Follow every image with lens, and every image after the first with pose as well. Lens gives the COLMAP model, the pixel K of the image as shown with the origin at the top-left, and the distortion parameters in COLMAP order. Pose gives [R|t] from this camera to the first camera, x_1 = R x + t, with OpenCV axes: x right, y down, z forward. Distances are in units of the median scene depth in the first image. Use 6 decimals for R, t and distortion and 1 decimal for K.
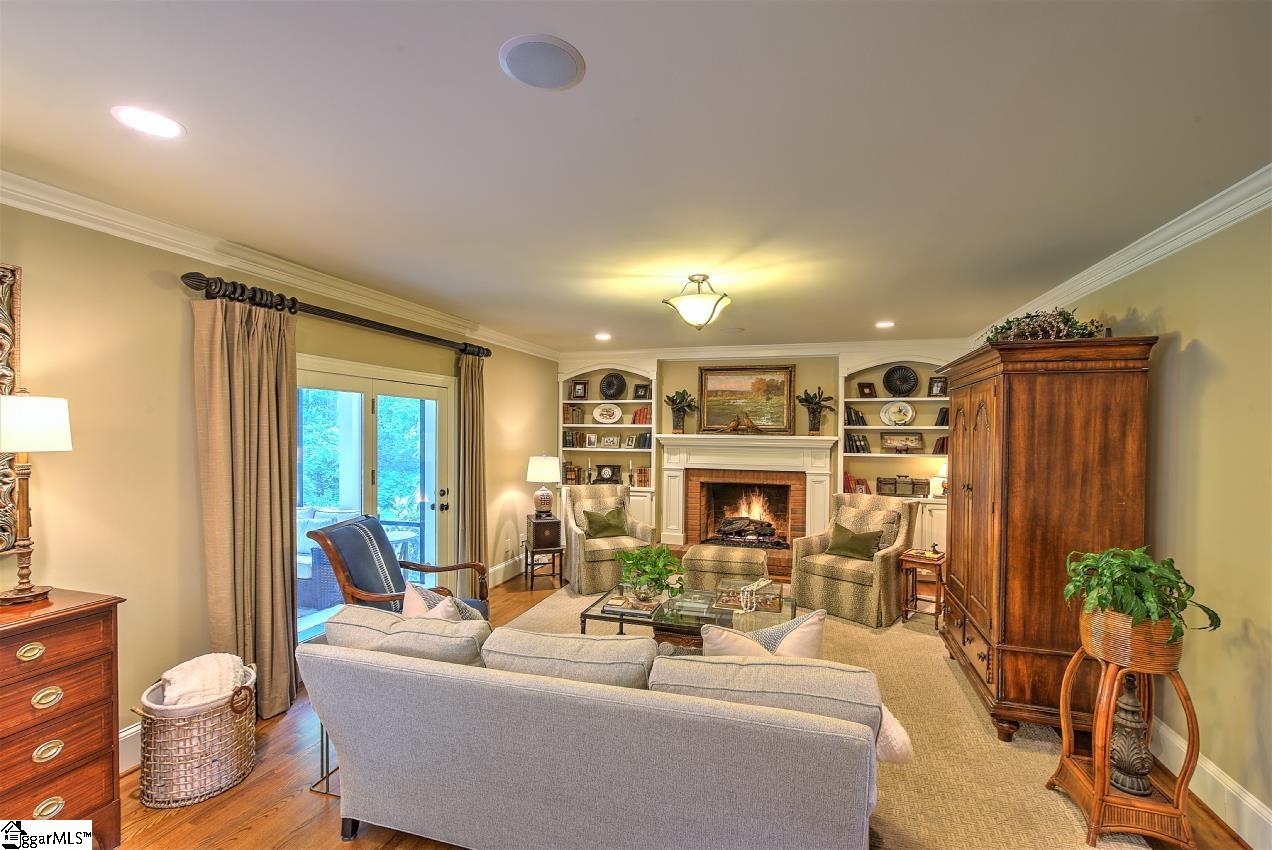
lens RADIAL K [[544.7, 0, 642.4], [0, 544.7, 437.0], [0, 0, 1]] dist [0.003869, -0.000151]
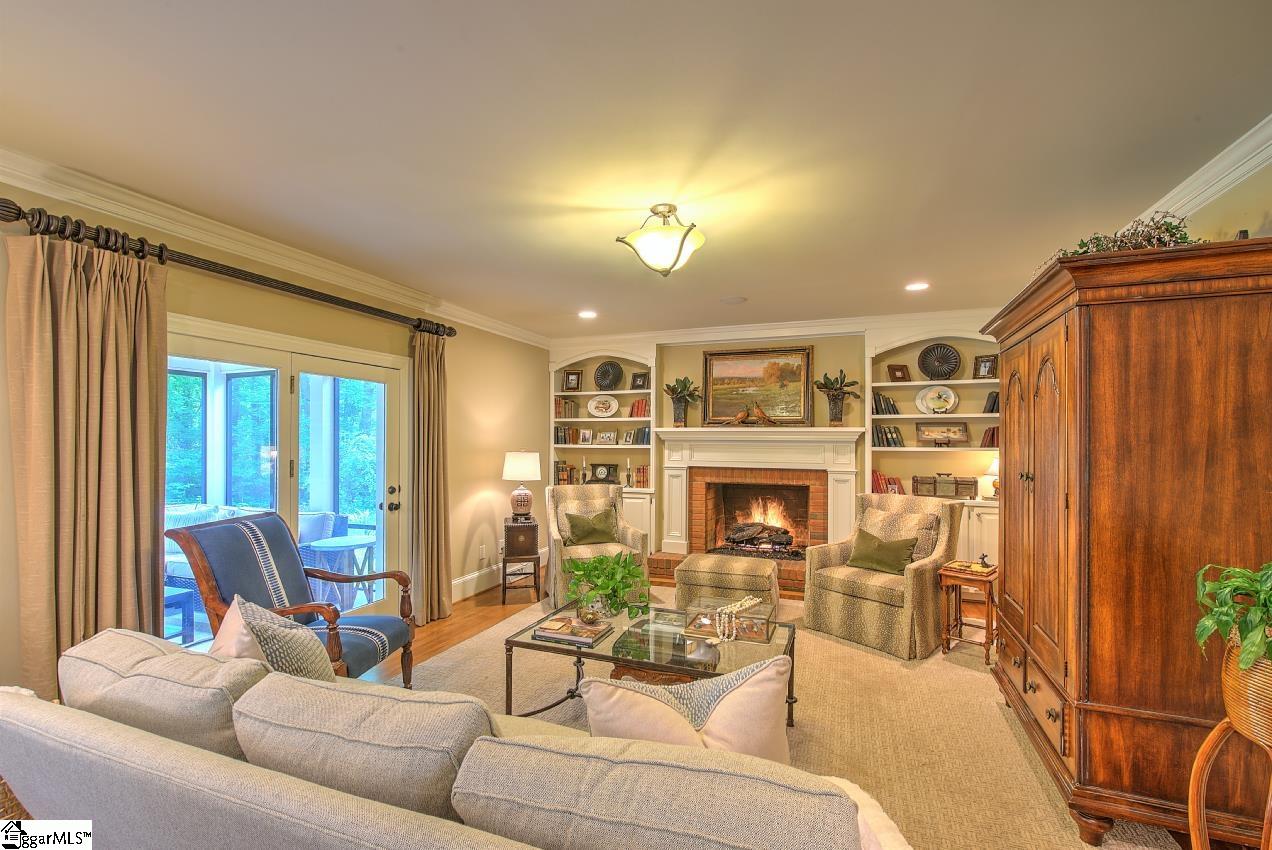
lens RADIAL K [[544.9, 0, 642.3], [0, 544.9, 436.4], [0, 0, 1]] dist [0.000271, -0.000318]
pose [[0.997474, -0.005151, -0.070846, 0.091763], [0.003765, 0.999799, -0.019695, 0.035249], [0.070934, 0.019379, 0.997293, 0.160367]]
